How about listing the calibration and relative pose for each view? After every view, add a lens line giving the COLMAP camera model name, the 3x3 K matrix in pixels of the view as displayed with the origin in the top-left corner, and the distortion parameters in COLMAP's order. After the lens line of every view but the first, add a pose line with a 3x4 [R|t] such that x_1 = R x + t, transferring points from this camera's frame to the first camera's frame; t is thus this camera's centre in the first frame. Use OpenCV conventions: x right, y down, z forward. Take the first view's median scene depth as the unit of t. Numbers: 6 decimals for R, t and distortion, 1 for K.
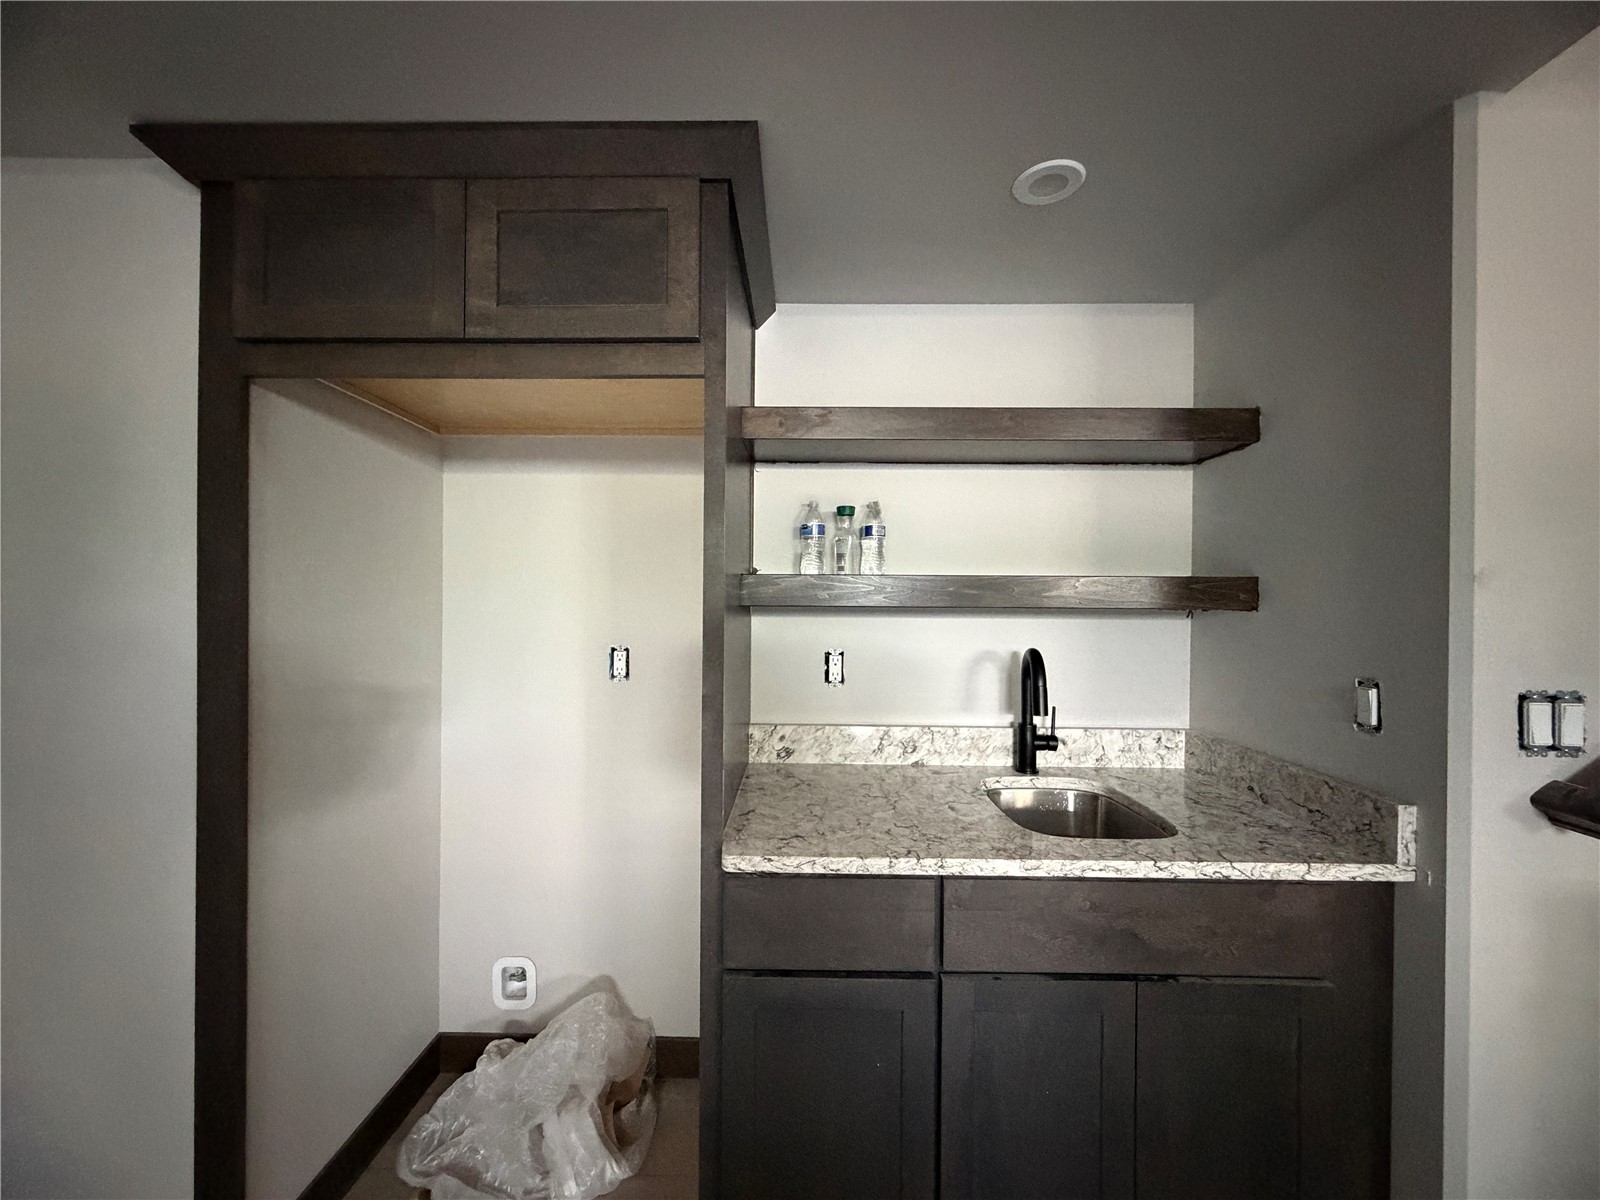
lens RADIAL K [[638.0, 0, 796.7], [0, 638.0, 599.6], [0, 0, 1]] dist [-0.000091, 0.000104]
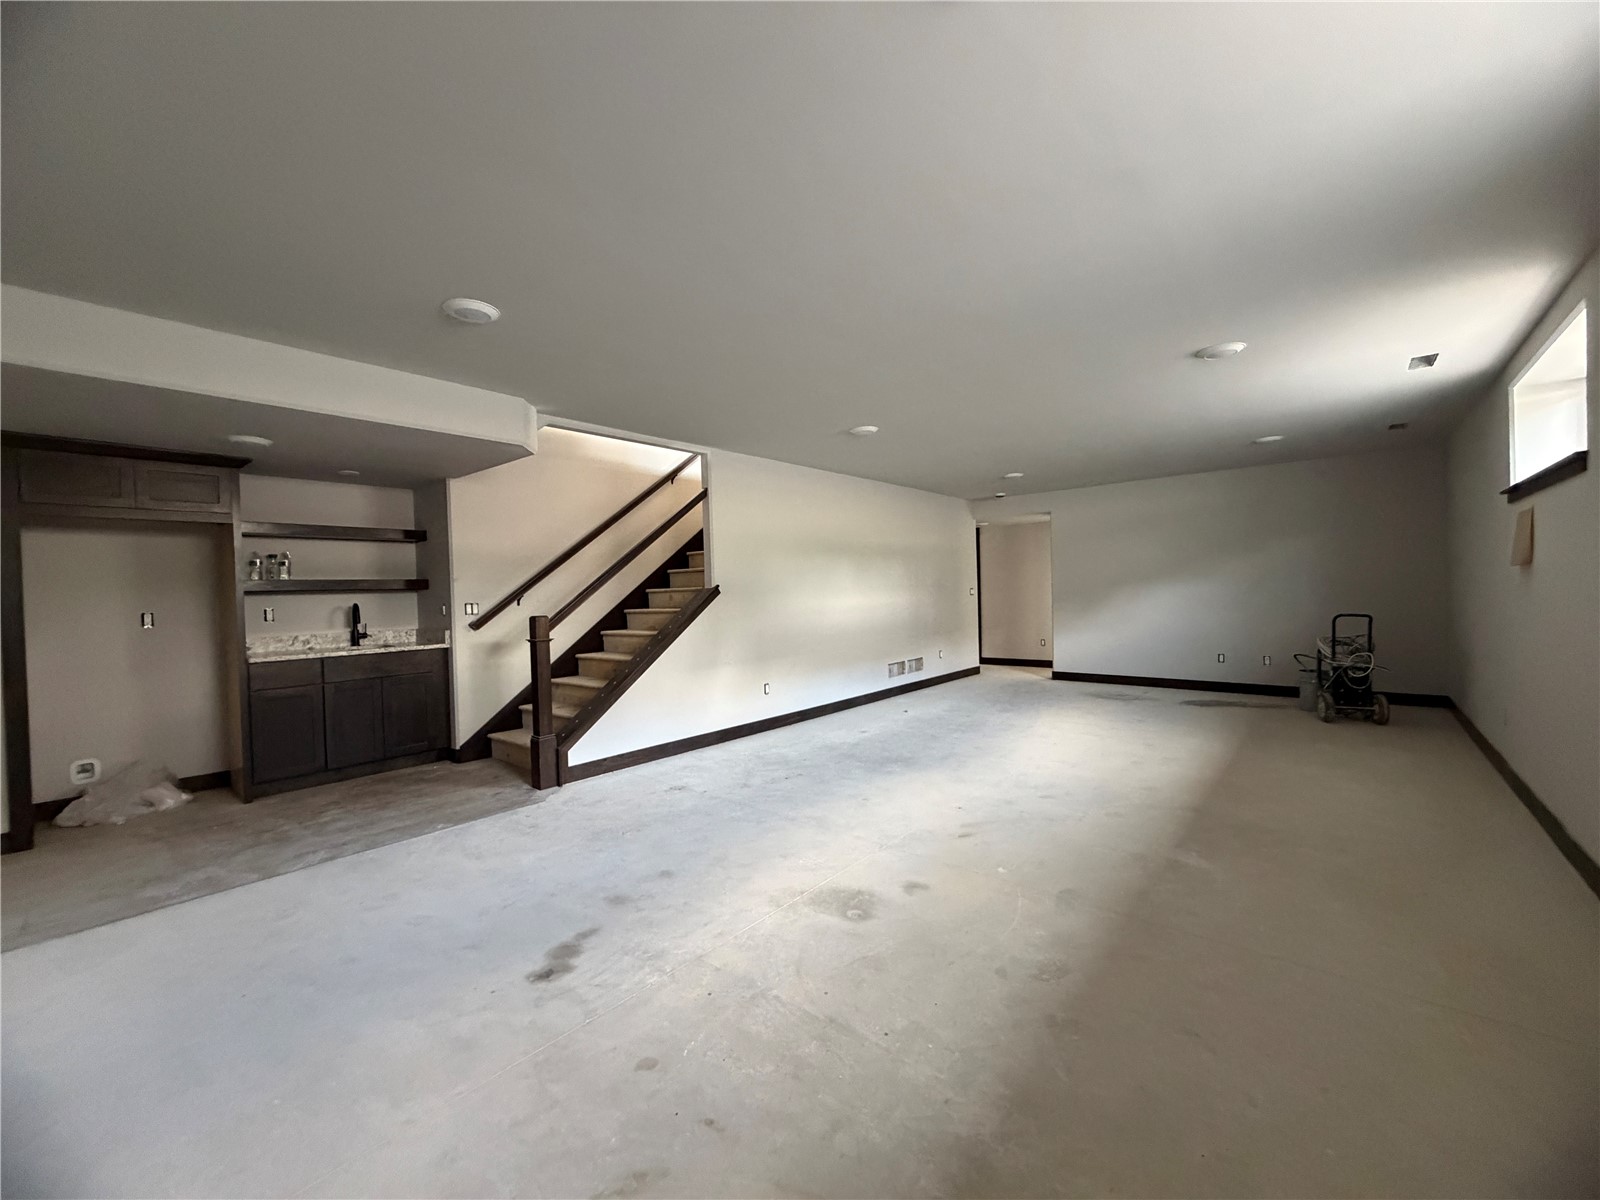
lens RADIAL K [[638.0, 0, 795.4], [0, 638.0, 603.3], [0, 0, 1]] dist [-0.000091, 0.000104]
pose [[0.641374, -0.039366, 0.766218, -0.571106], [0.033283, 0.999170, 0.023474, 0.068412], [-0.766507, 0.010446, 0.642152, -2.382291]]
